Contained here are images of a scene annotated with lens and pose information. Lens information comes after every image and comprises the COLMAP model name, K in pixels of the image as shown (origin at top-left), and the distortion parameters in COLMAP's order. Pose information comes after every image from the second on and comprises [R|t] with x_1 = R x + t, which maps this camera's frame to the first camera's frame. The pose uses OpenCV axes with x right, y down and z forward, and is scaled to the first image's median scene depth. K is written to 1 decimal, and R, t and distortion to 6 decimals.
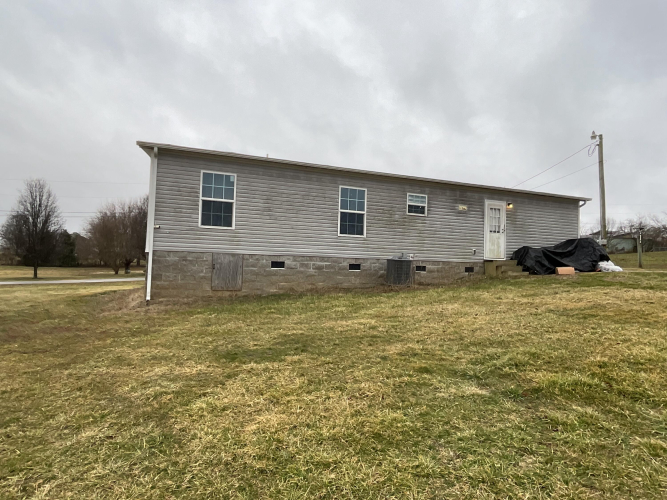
lens RADIAL K [[388.2, 0, 333.4], [0, 388.2, 250.5], [0, 0, 1]] dist [0.007248, 0.000526]
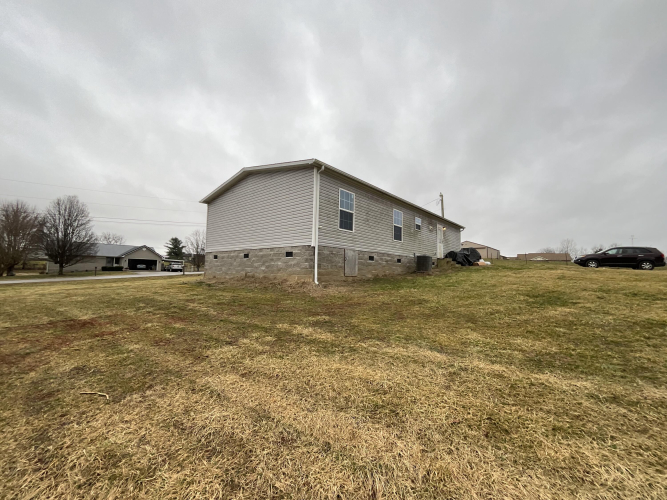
lens RADIAL K [[266.3, 0, 331.7], [0, 266.3, 248.8], [0, 0, 1]] dist [0.001206, 0.000087]
pose [[0.887350, 0.026390, 0.460341, -0.716038], [-0.011264, 0.999304, -0.035576, 0.036500], [-0.460959, 0.026383, 0.887029, 0.173927]]
